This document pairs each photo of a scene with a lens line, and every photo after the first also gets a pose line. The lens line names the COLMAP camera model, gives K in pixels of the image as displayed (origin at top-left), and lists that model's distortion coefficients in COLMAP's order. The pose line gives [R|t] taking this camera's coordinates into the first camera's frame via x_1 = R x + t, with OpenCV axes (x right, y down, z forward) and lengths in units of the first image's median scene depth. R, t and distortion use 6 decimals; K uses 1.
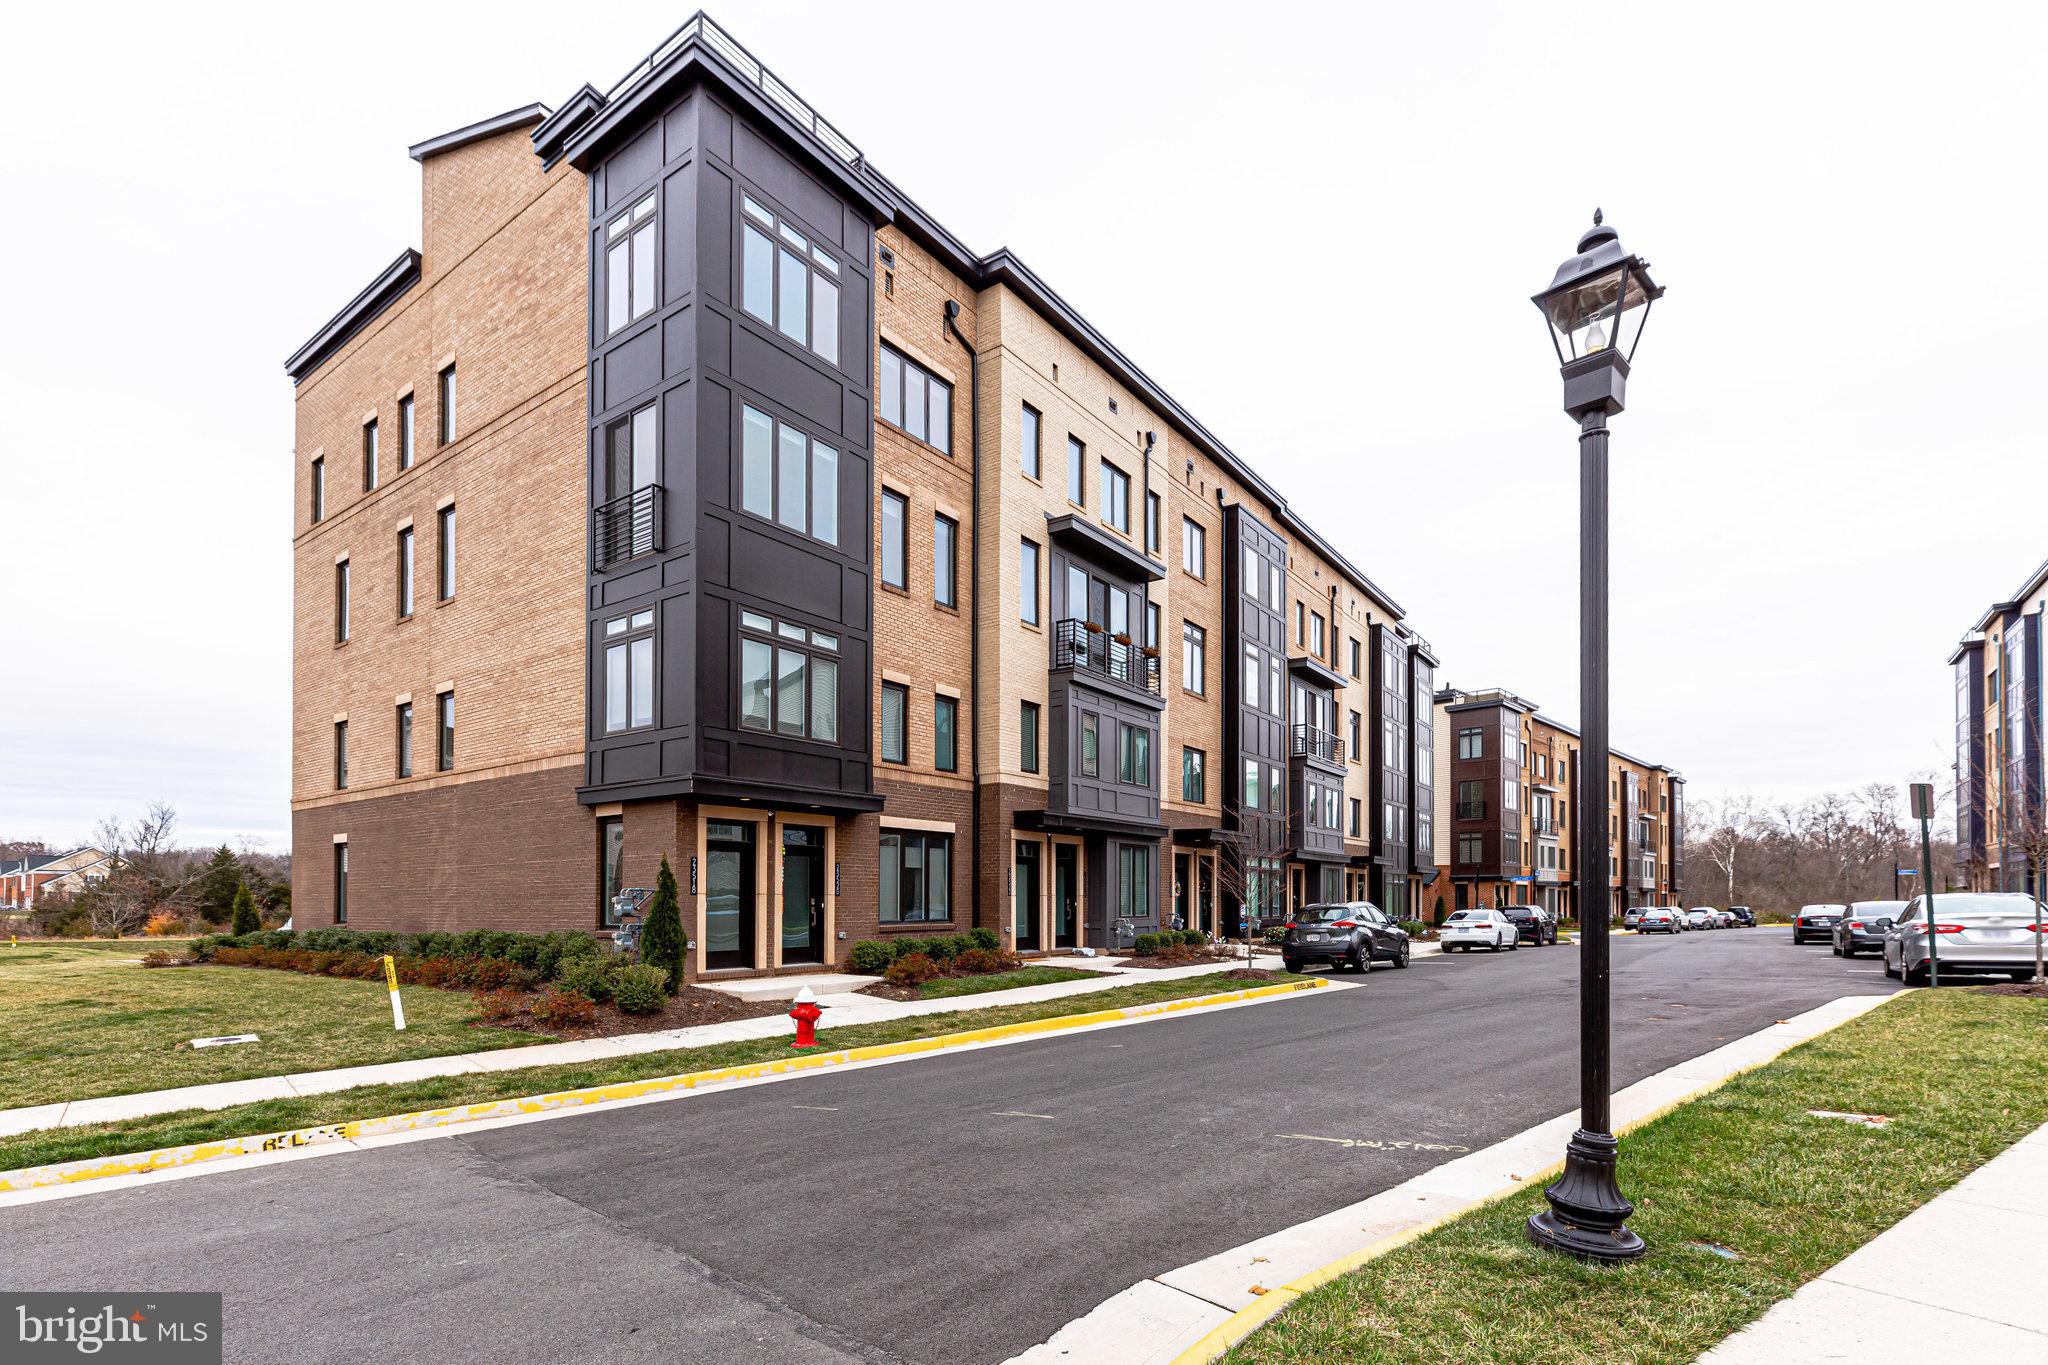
lens RADIAL K [[964.5, 0, 1024.0], [0, 964.5, 682.5], [0, 0, 1]] dist [0.001112, 0.000107]
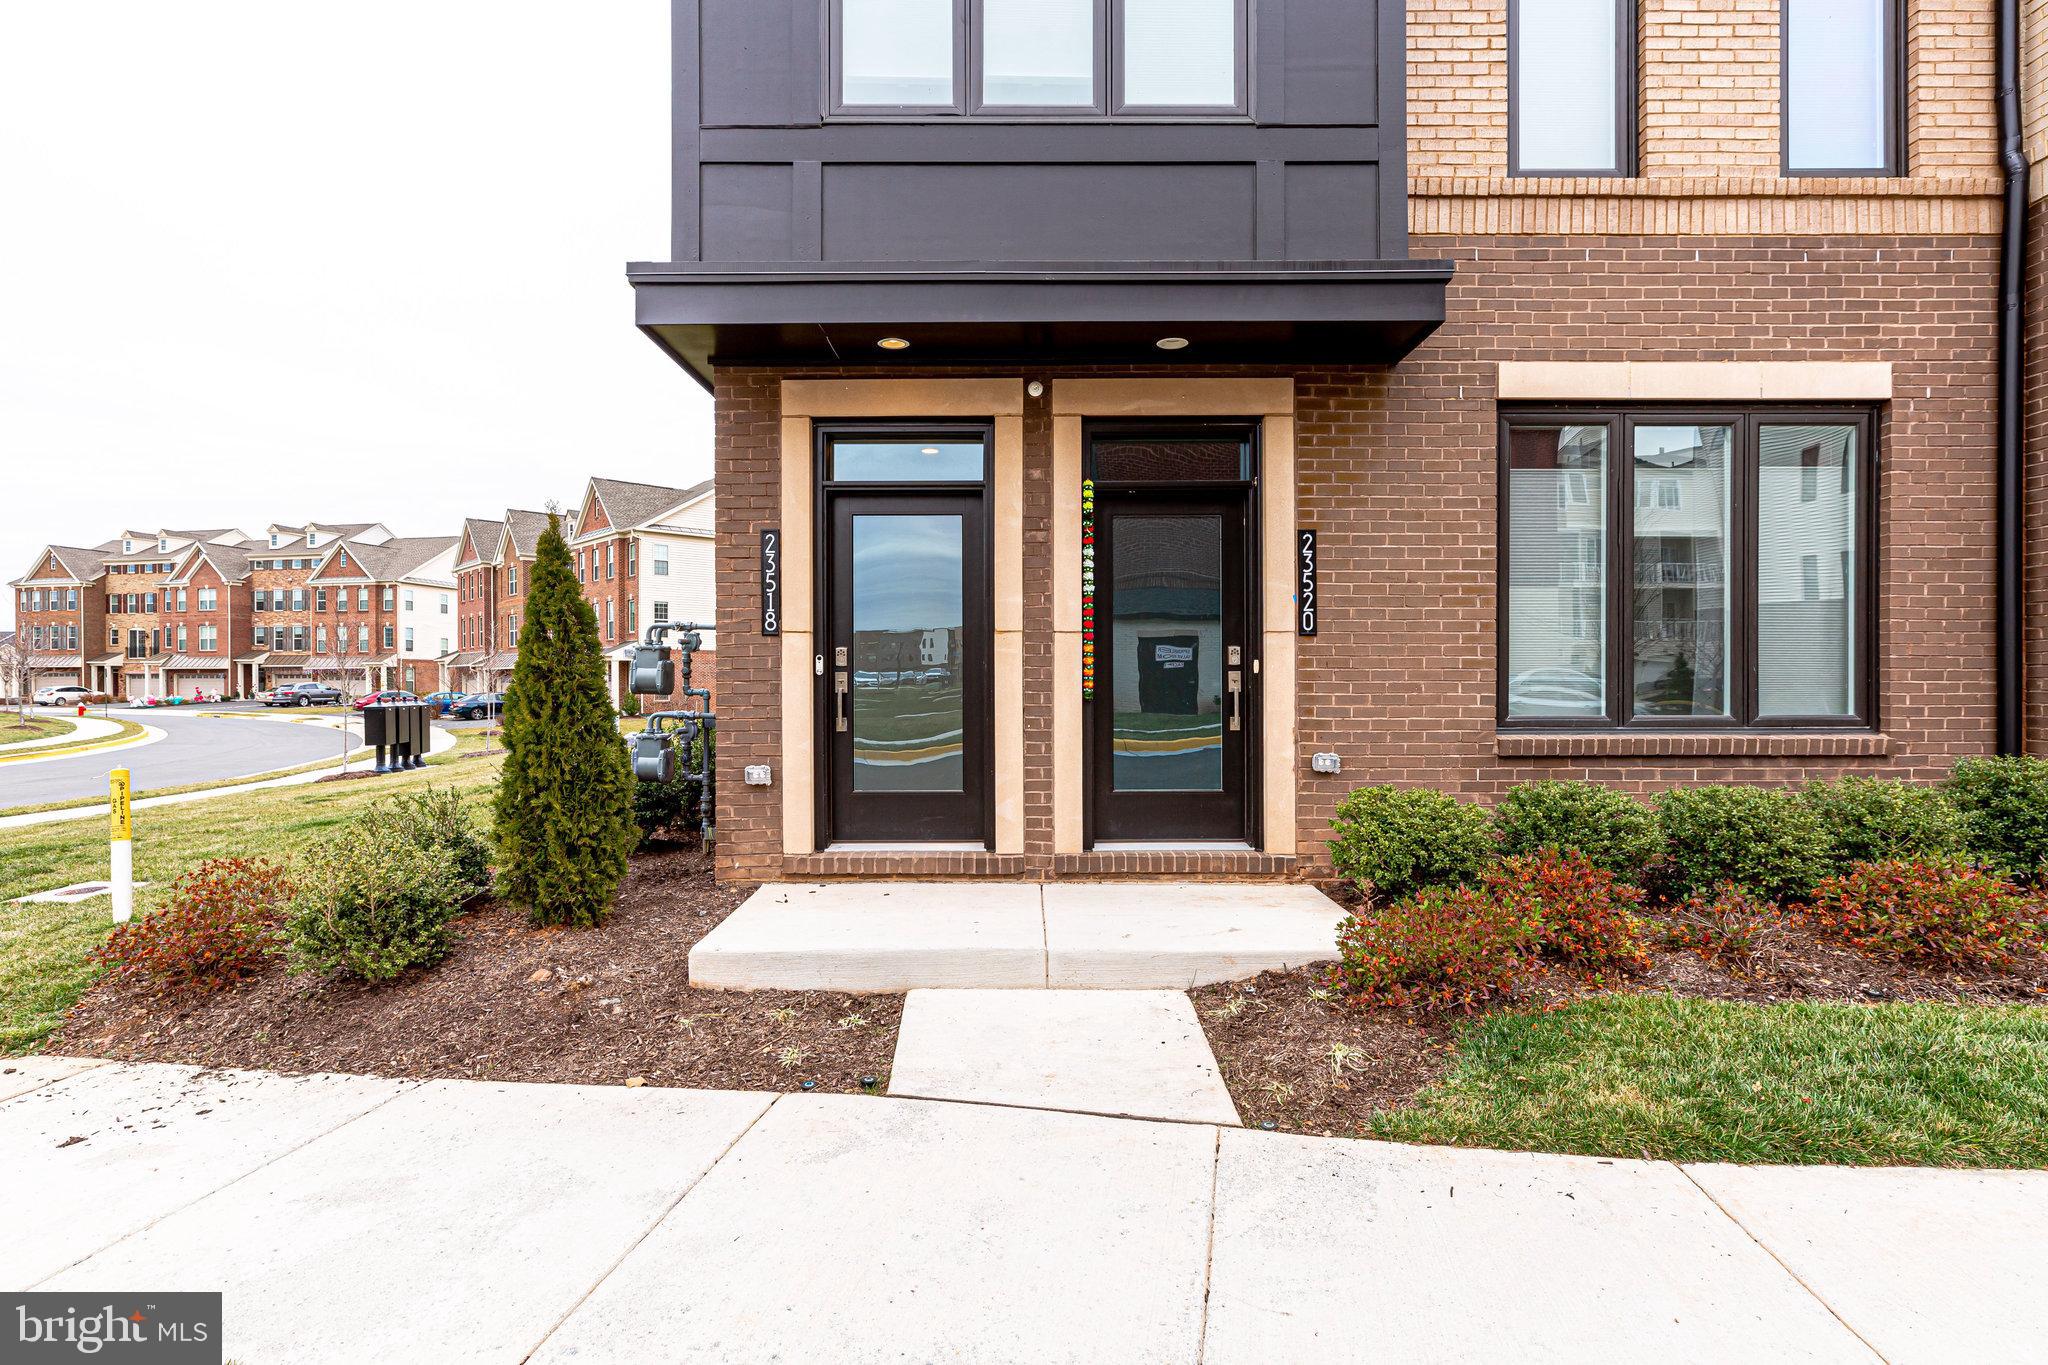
lens RADIAL K [[1052.4, 0, 1024.0], [0, 1052.4, 682.5], [0, 0, 1]] dist [-0.006708, 0.000027]
pose [[0.596906, -0.003114, -0.802306, 0.015840], [0.176012, 0.976140, 0.127162, 0.158454], [0.782767, -0.217119, 0.583211, 0.653067]]
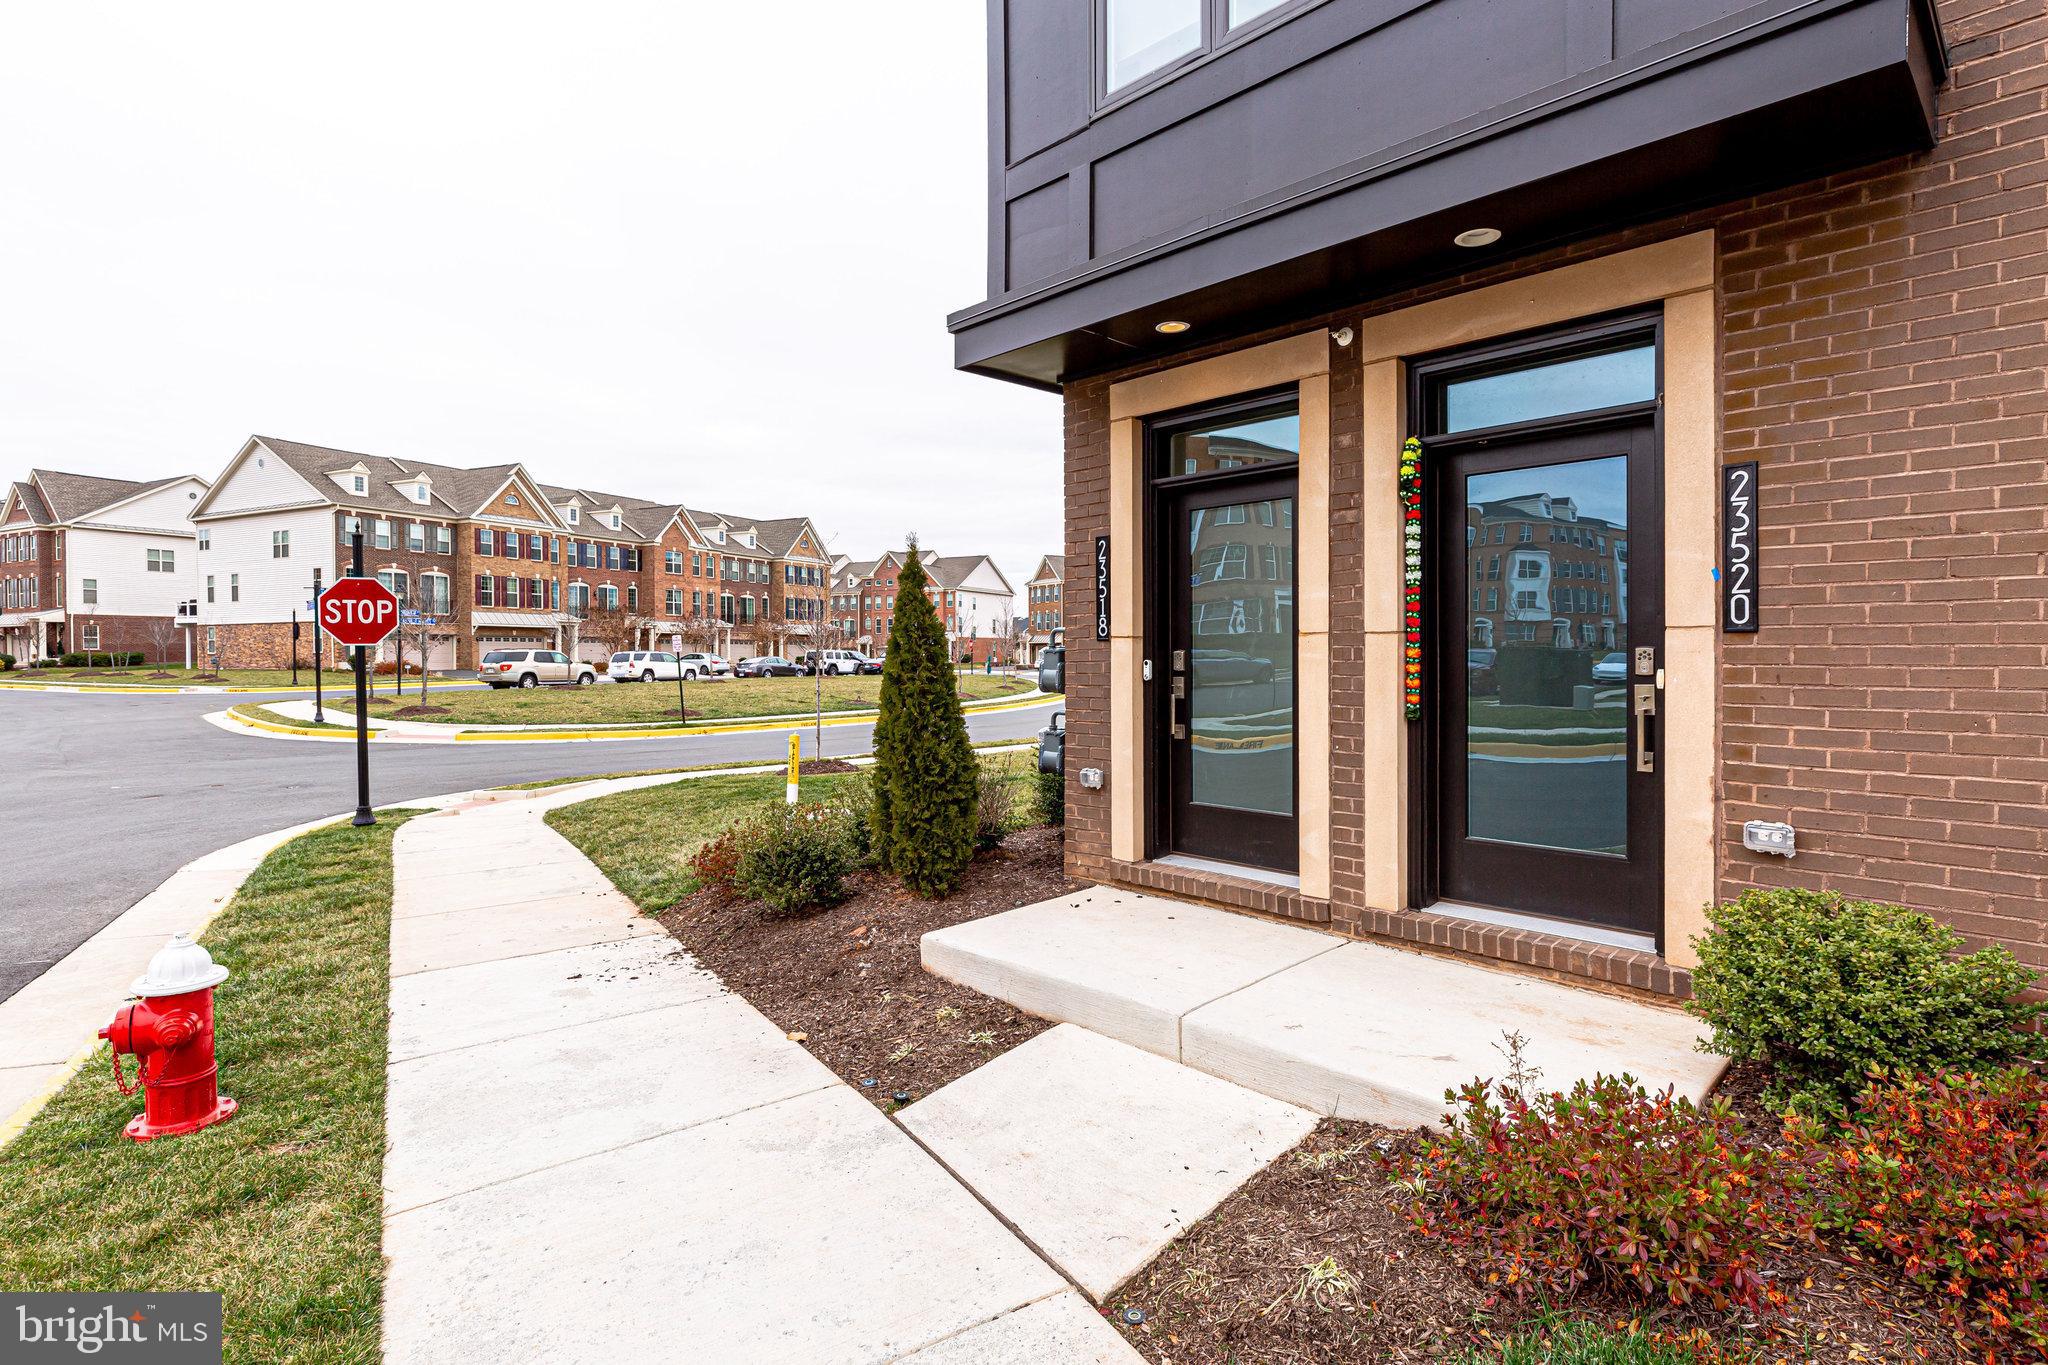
lens RADIAL K [[1042.4, 0, 1029.1], [0, 1042.4, 661.2], [0, 0, 1]] dist [-0.003844, 0.000220]
pose [[-0.186761, 0.009082, -0.982363, 0.031027], [0.217065, 0.975624, -0.032248, 0.181295], [0.958125, -0.219260, -0.184180, 0.806056]]
